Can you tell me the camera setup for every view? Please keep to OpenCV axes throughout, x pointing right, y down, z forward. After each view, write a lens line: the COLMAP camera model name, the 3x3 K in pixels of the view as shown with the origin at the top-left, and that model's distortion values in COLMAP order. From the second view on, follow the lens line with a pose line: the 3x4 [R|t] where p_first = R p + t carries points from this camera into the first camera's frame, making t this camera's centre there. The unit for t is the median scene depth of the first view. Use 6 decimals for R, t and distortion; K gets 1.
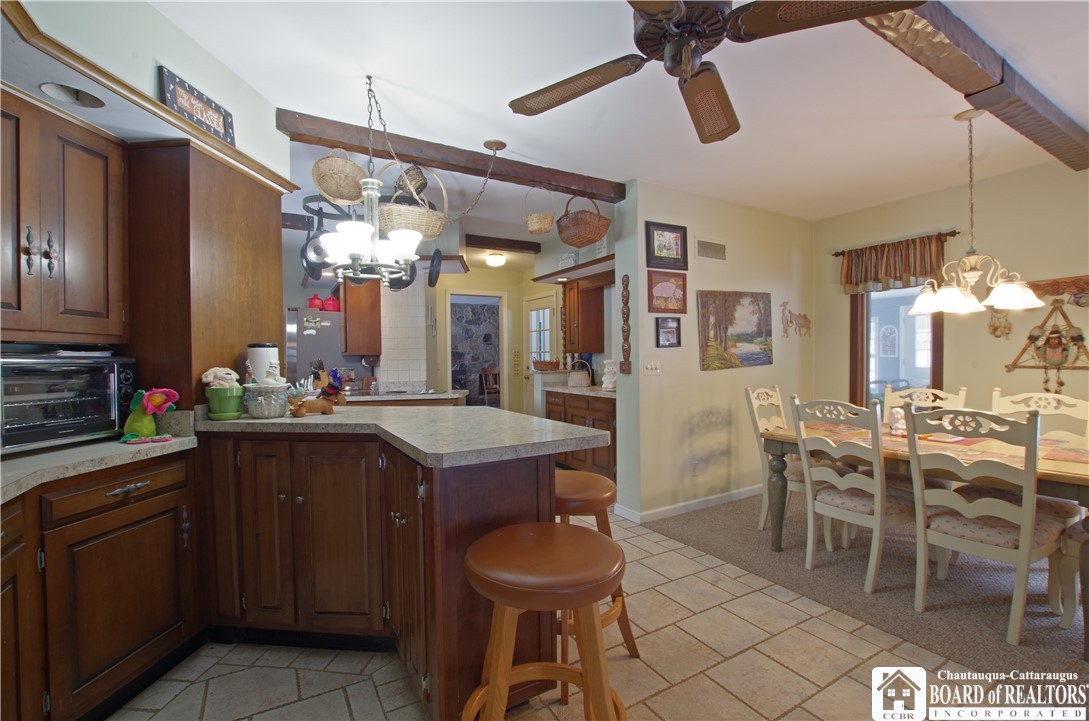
lens RADIAL K [[469.1, 0, 544.5], [0, 469.1, 360.5], [0, 0, 1]] dist [-0.024199, 0.000176]
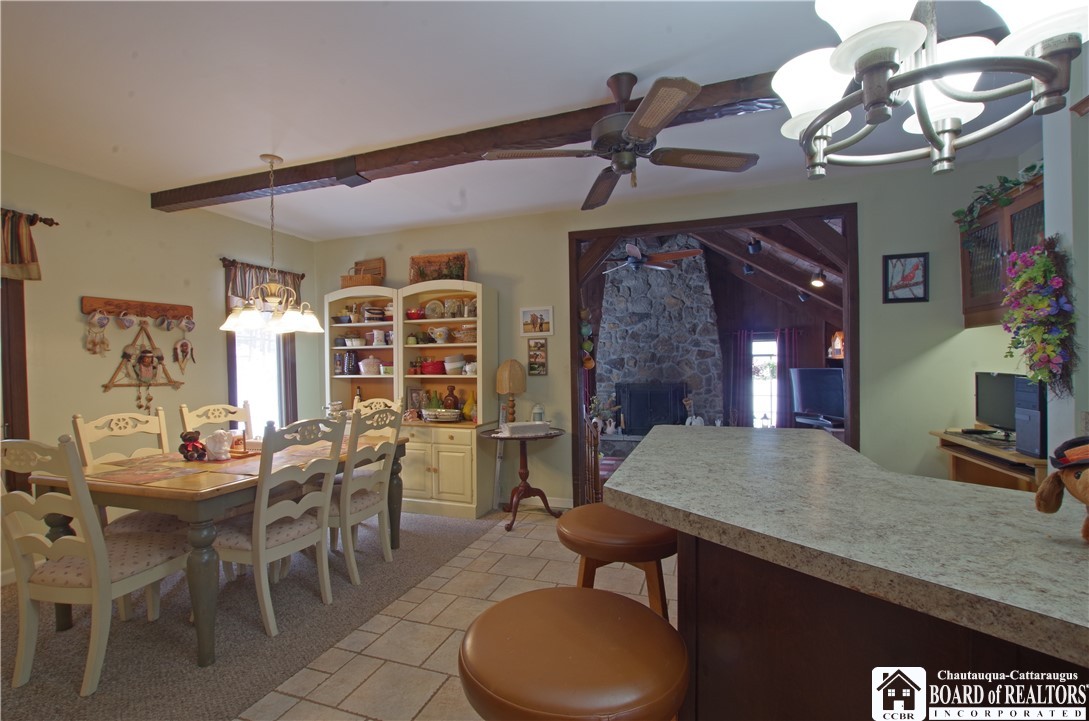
lens RADIAL K [[469.1, 0, 544.5], [0, 469.1, 360.5], [0, 0, 1]] dist [-0.024199, 0.000176]
pose [[-0.654253, 0.023390, 0.755914, -0.304359], [0.022709, 0.999679, -0.011277, -0.007908], [-0.755935, 0.009788, -0.654574, 0.997934]]
